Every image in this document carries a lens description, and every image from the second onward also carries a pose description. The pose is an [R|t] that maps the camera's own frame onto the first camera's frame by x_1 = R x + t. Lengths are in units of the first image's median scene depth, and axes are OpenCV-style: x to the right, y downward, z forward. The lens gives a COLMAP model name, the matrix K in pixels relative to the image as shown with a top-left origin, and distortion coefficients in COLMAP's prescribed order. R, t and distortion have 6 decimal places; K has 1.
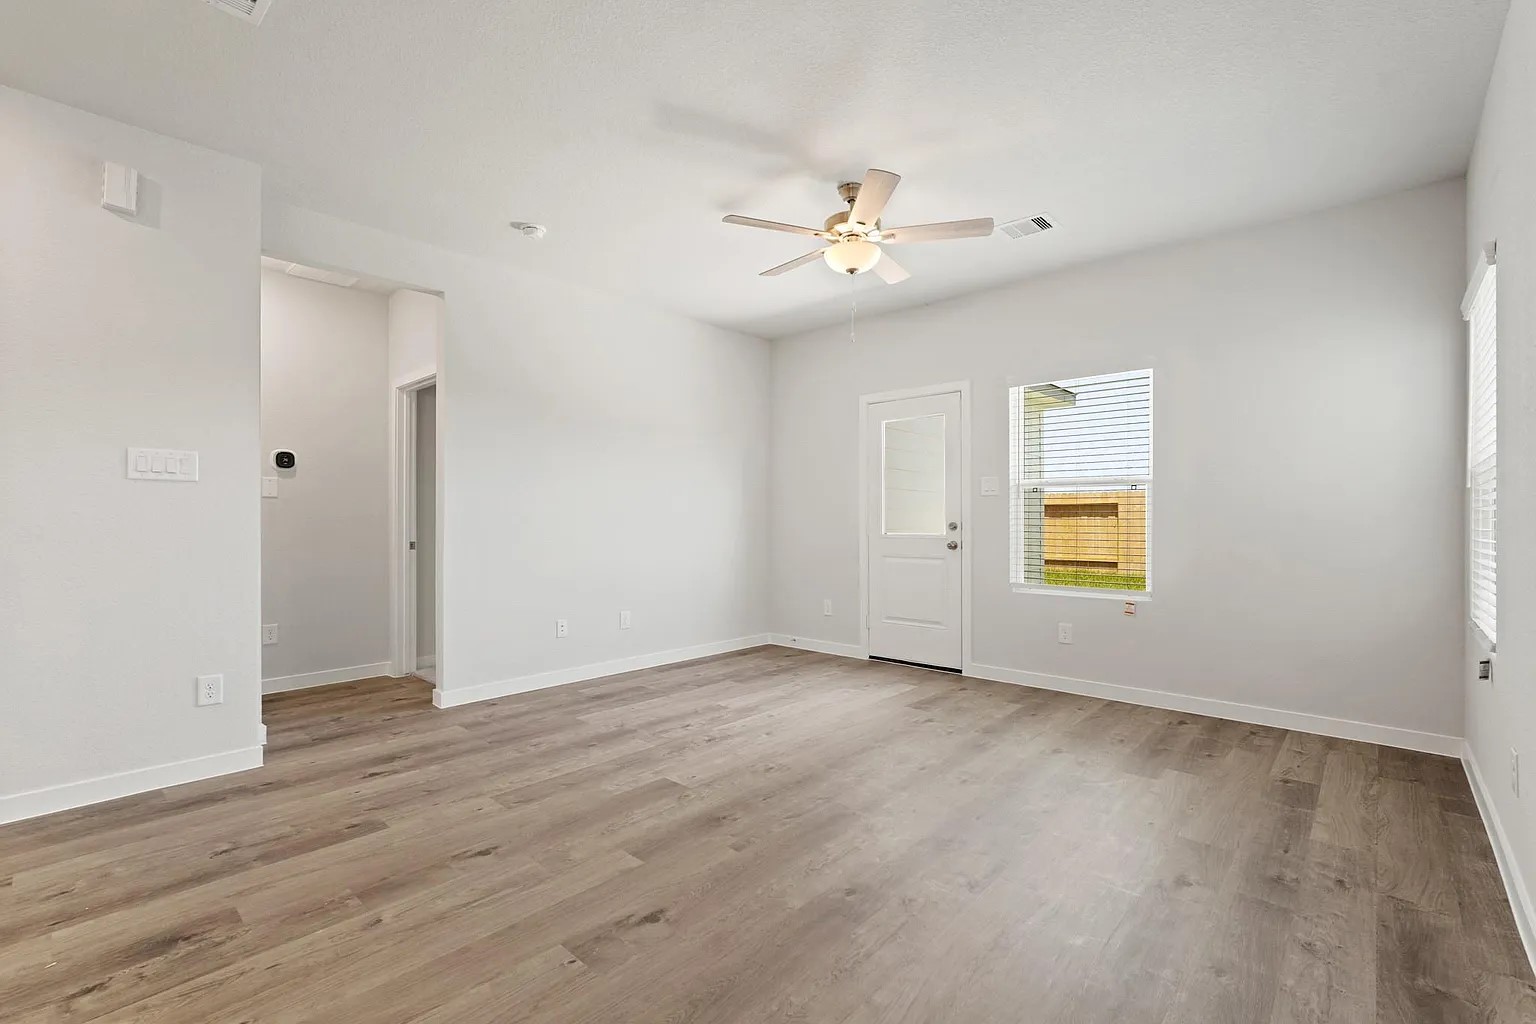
lens RADIAL K [[670.1, 0, 763.6], [0, 670.1, 513.7], [0, 0, 1]] dist [-0.002299, 0.002556]
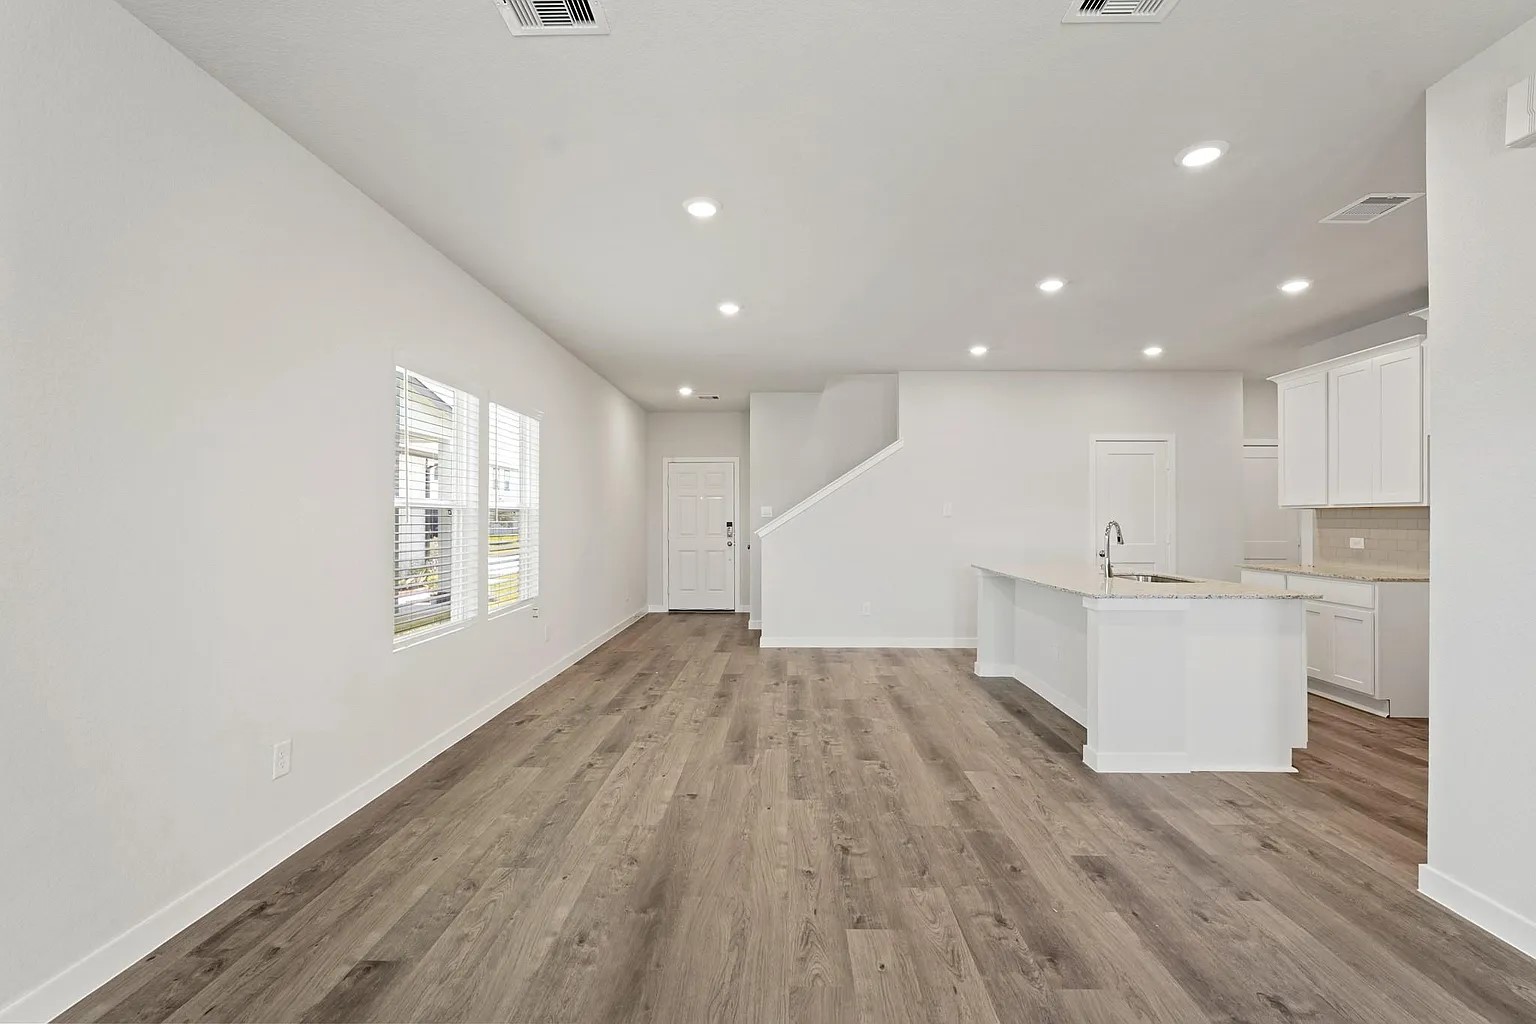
lens RADIAL K [[670.1, 0, 775.3], [0, 670.1, 509.0], [0, 0, 1]] dist [-0.002299, 0.002556]
pose [[-0.745633, -0.015866, -0.666168, 0.121373], [0.003307, 0.999616, -0.027510, -0.037368], [0.666349, -0.022715, -0.745294, 0.951722]]
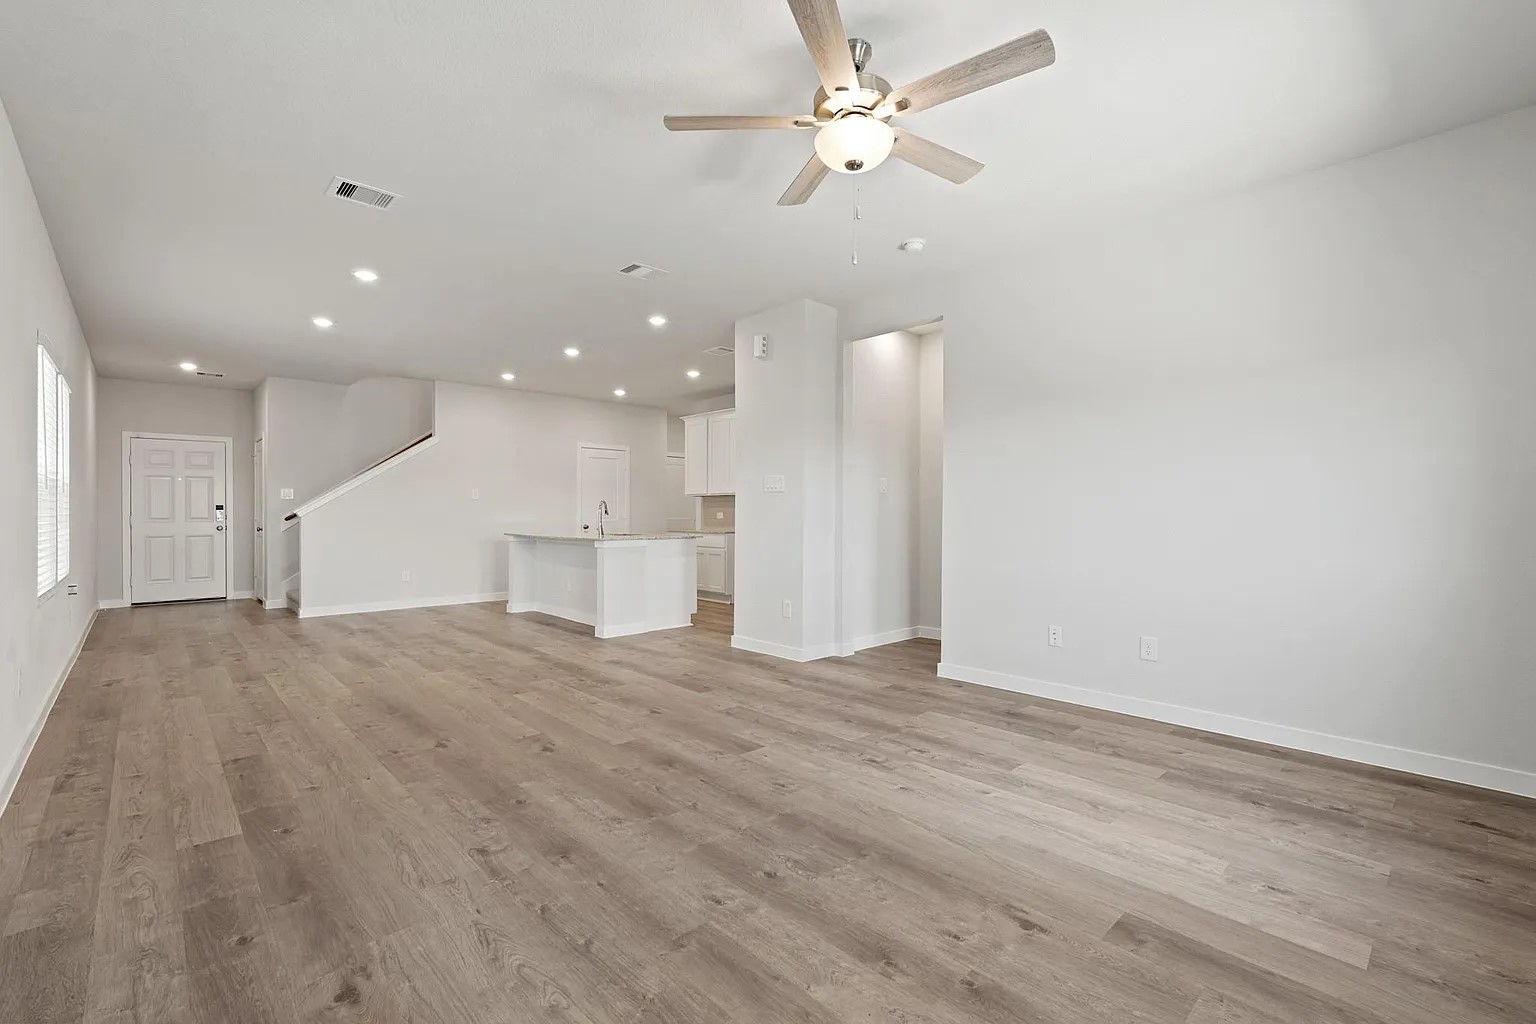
lens RADIAL K [[670.1, 0, 760.3], [0, 670.1, 522.0], [0, 0, 1]] dist [-0.002299, 0.002556]
pose [[-0.082027, 0.009765, -0.996582, 0.964221], [0.012920, 0.999878, 0.008734, 0.016474], [0.996546, -0.012159, -0.082143, 1.109300]]
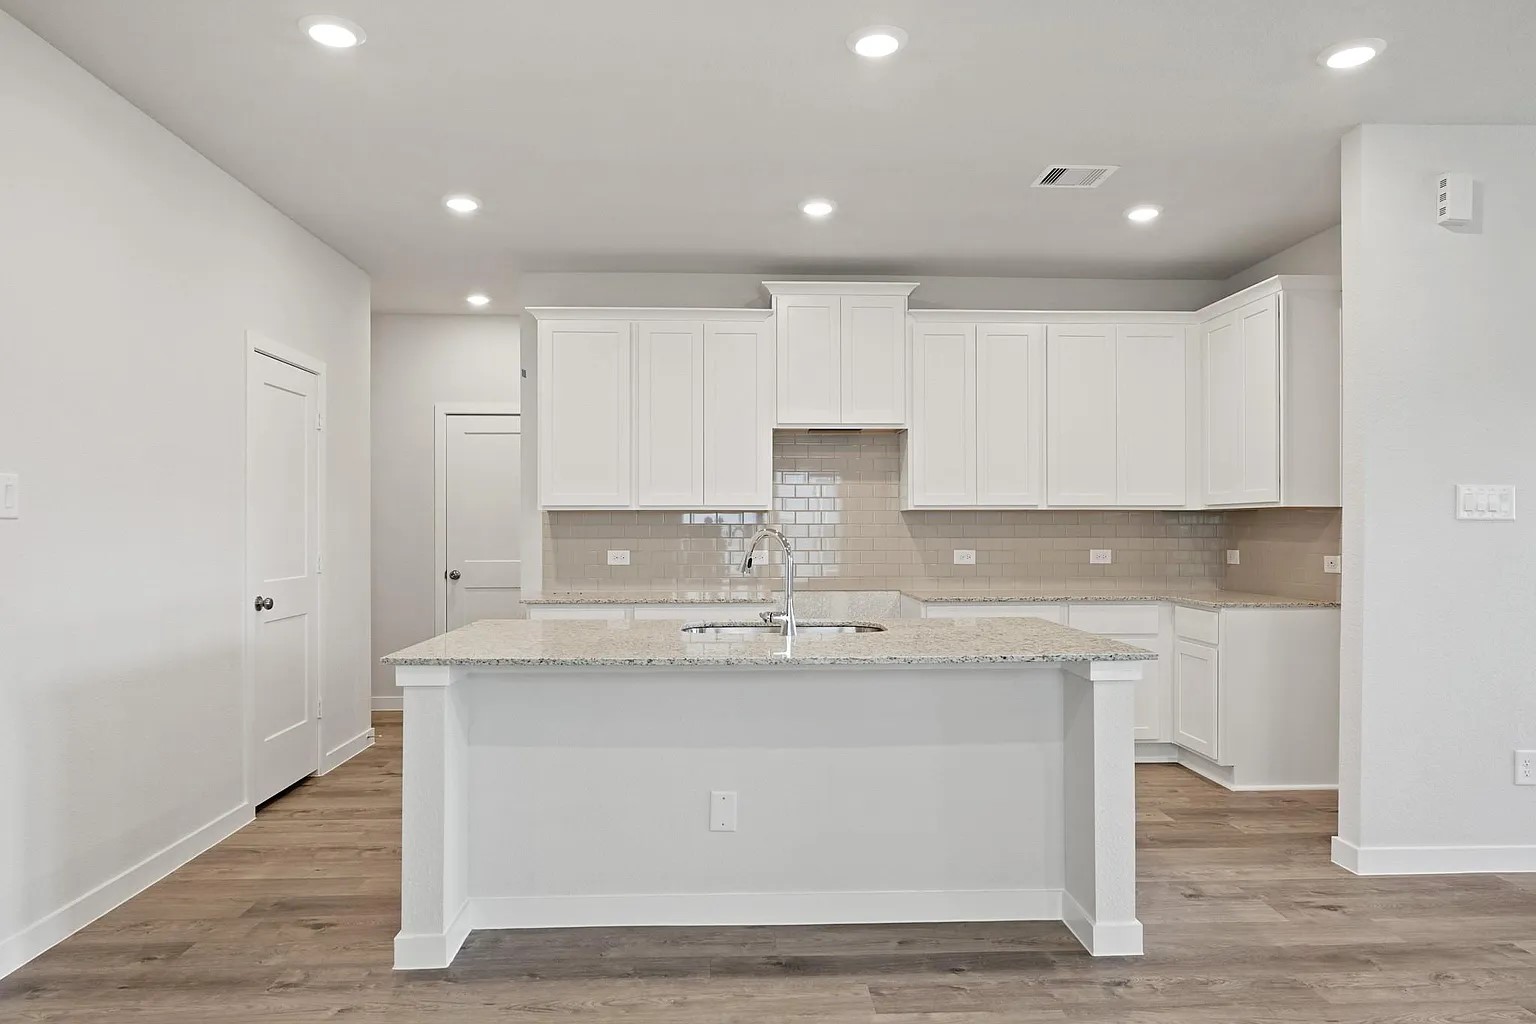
lens RADIAL K [[965.8, 0, 764.6], [0, 965.8, 518.4], [0, 0, 1]] dist [0.001705, -0.001152]
pose [[0.711067, -0.012683, -0.703010, -0.663293], [0.012055, 0.999910, -0.005846, -0.054646], [0.703021, -0.004318, 0.711156, -0.543765]]
